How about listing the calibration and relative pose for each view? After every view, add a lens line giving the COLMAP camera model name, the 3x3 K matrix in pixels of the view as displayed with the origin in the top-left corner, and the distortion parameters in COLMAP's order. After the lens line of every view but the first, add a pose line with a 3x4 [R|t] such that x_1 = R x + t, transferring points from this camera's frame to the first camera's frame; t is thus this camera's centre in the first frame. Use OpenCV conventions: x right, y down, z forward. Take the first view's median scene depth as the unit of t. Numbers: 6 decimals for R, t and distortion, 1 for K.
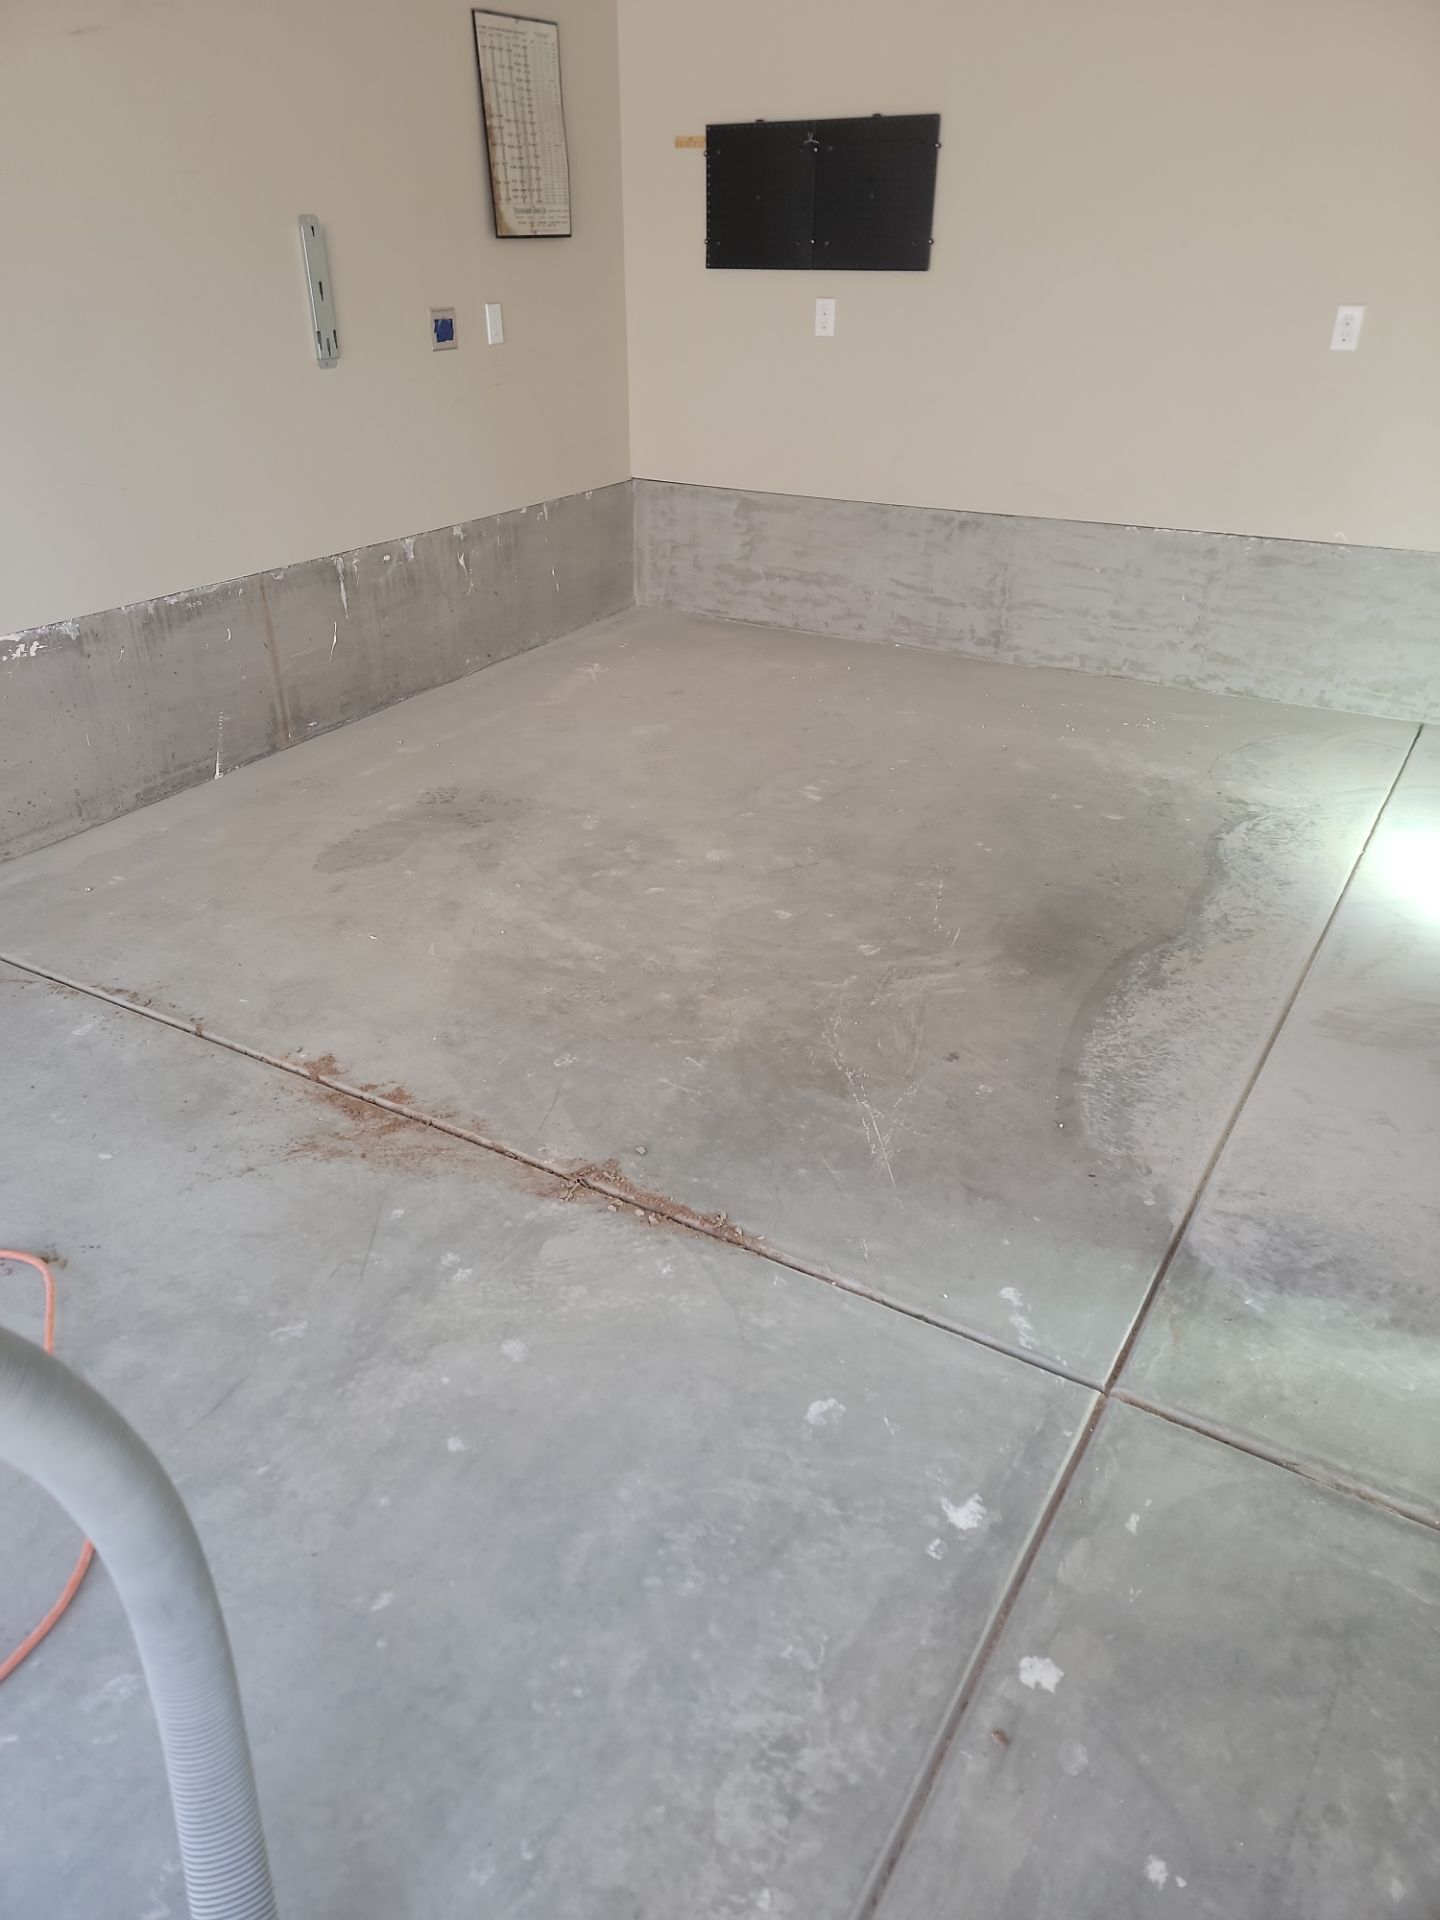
lens RADIAL K [[1330.7, 0, 683.3], [0, 1330.7, 970.0], [0, 0, 1]] dist [0.091781, -0.078204]
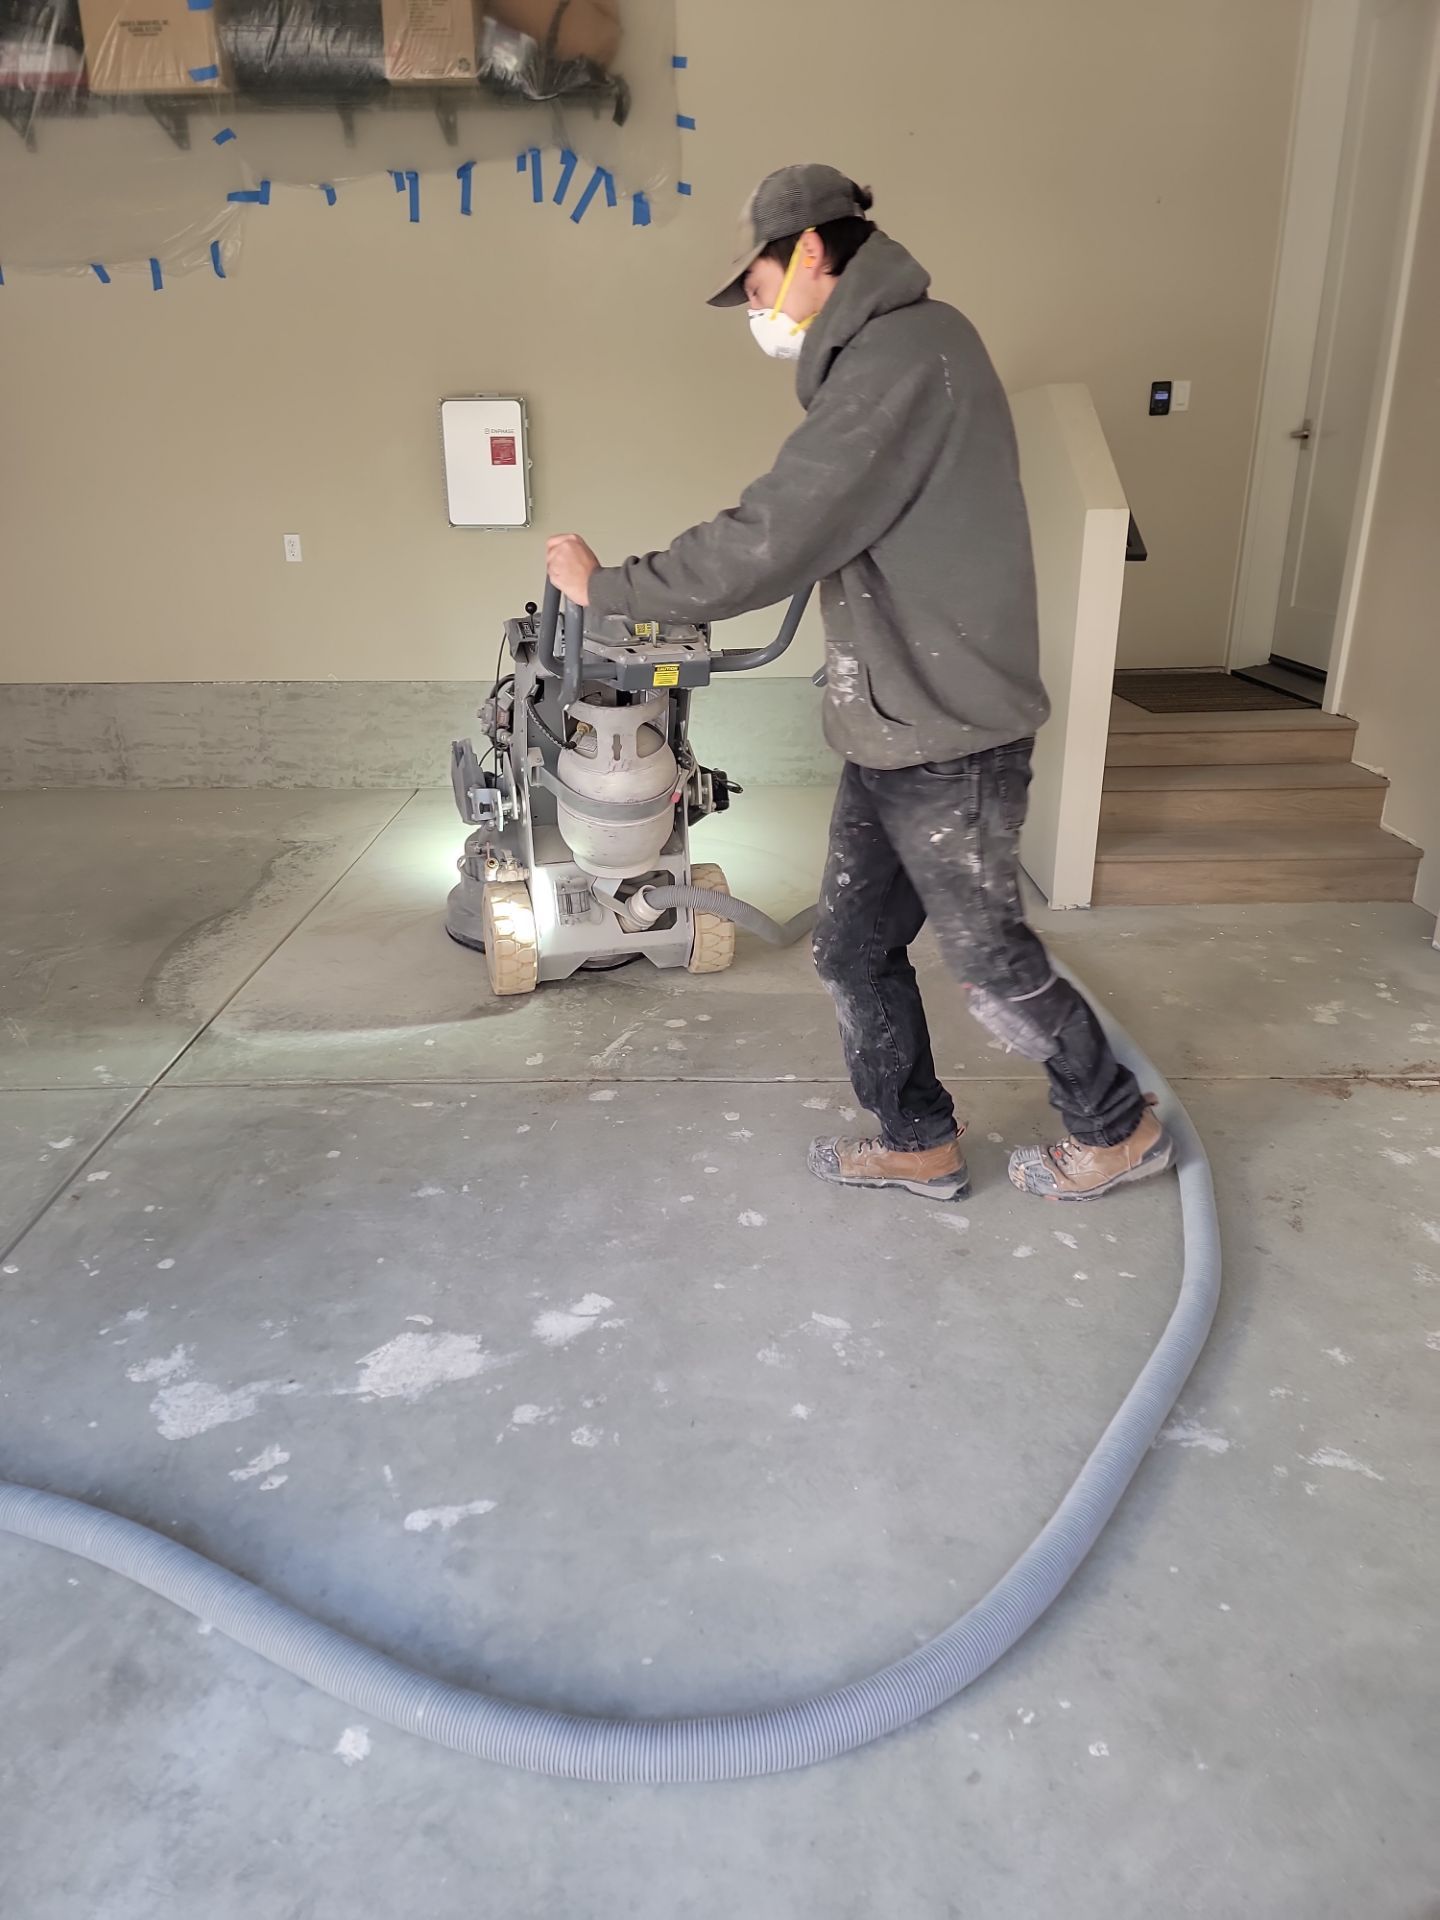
lens RADIAL K [[1330.7, 0, 683.3], [0, 1330.7, 970.0], [0, 0, 1]] dist [0.091781, -0.078204]
pose [[0.856990, -0.191888, 0.478274, 0.054677], [0.261158, 0.961801, -0.082070, 0.312135], [-0.444256, 0.195239, 0.874367, -0.594424]]
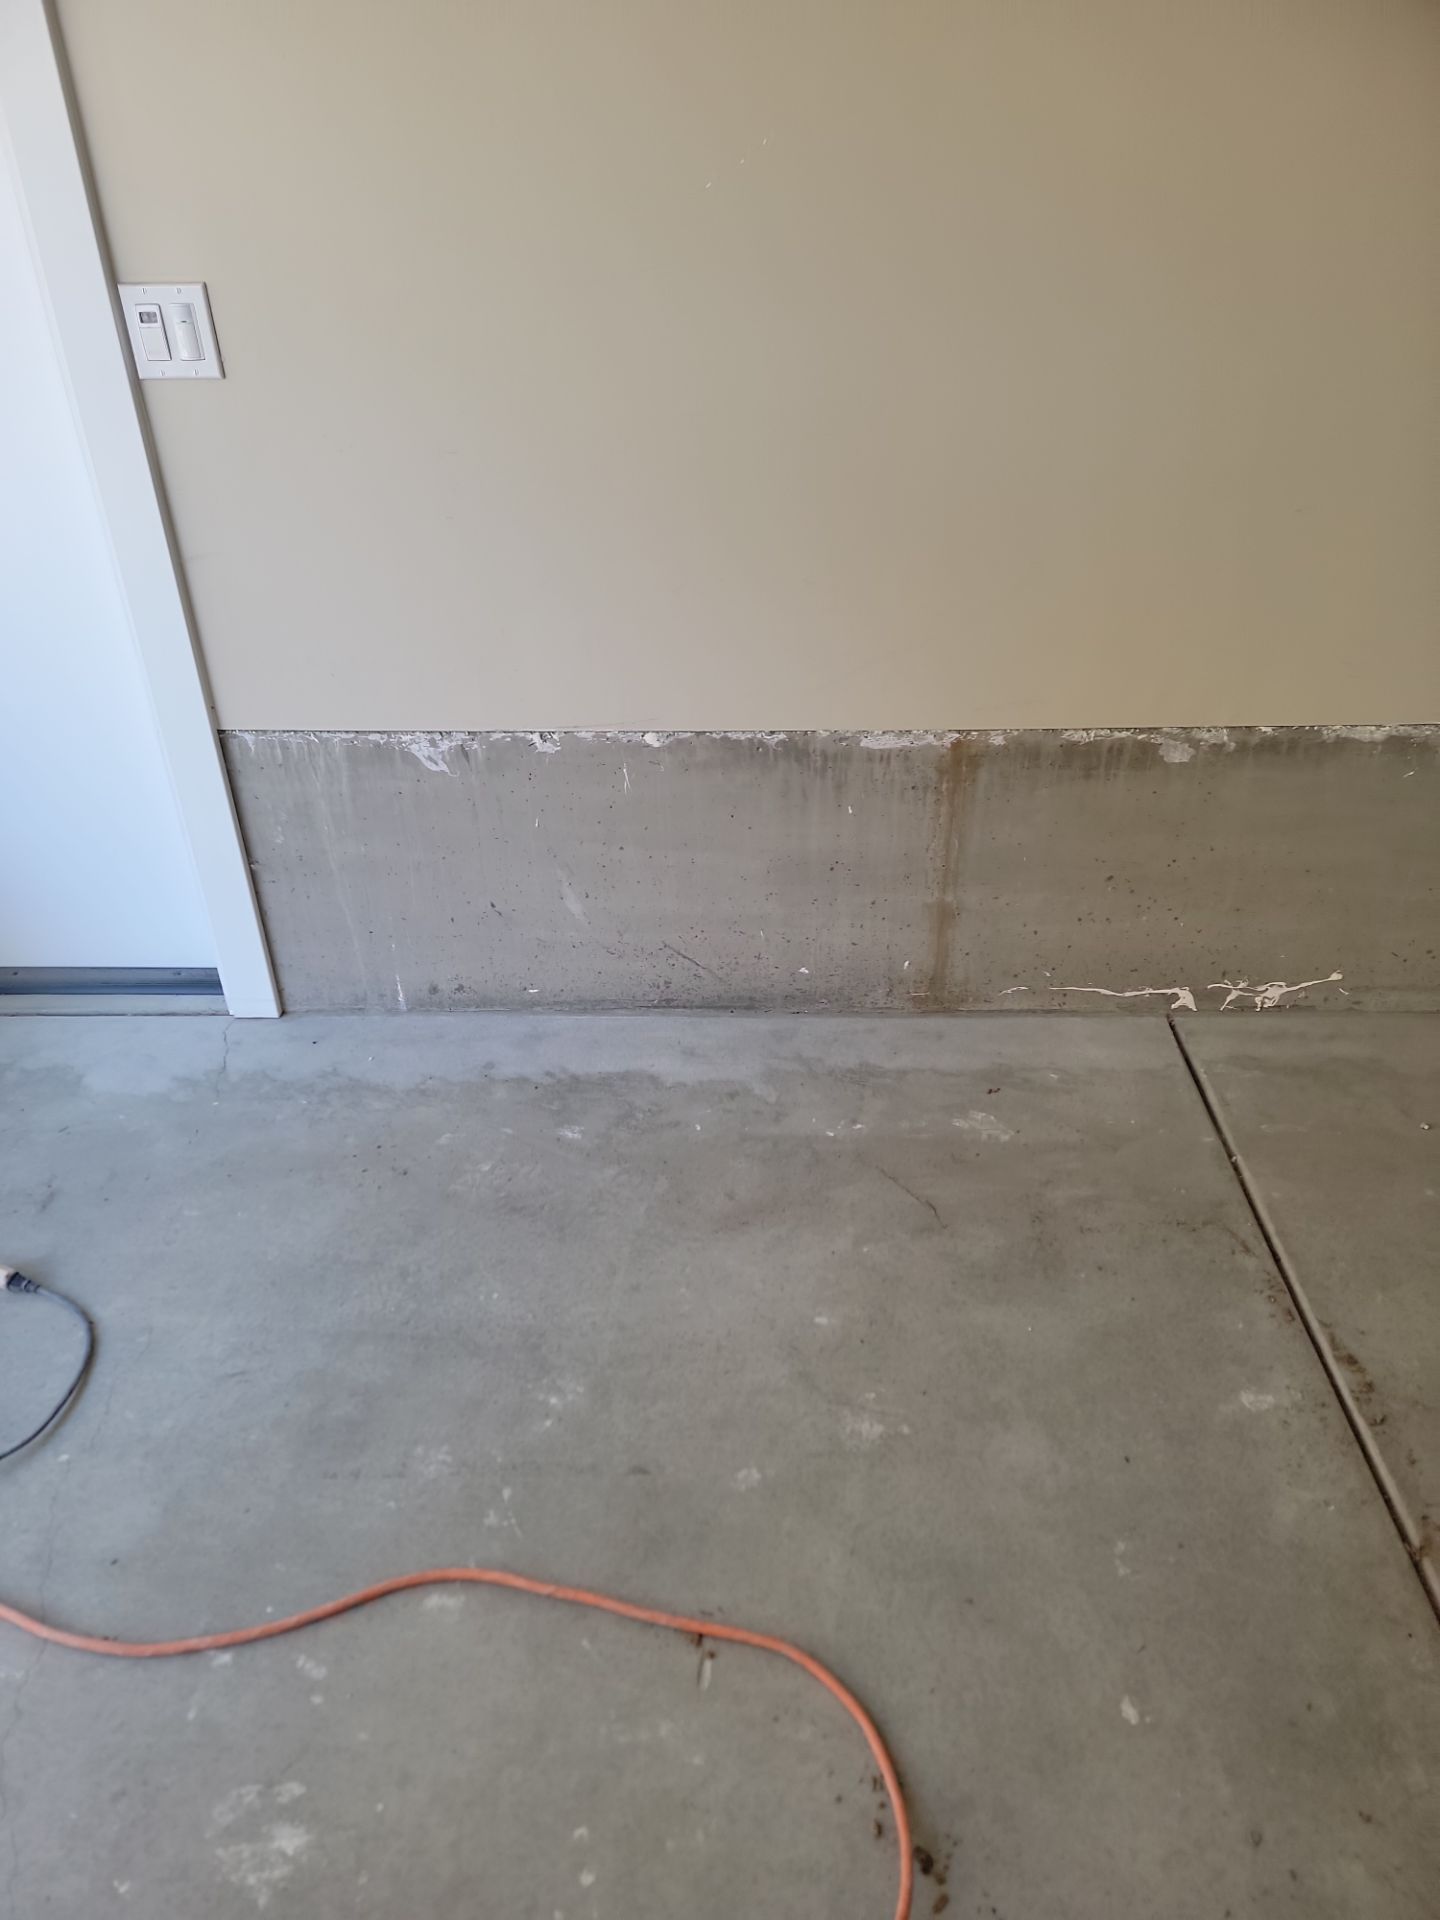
lens RADIAL K [[1330.7, 0, 683.3], [0, 1330.7, 970.0], [0, 0, 1]] dist [0.091781, -0.078204]
pose [[0.491994, 0.471213, -0.732052, -0.195848], [-0.394196, 0.870301, 0.295273, -0.198387], [0.776242, 0.143300, 0.613933, 0.353919]]
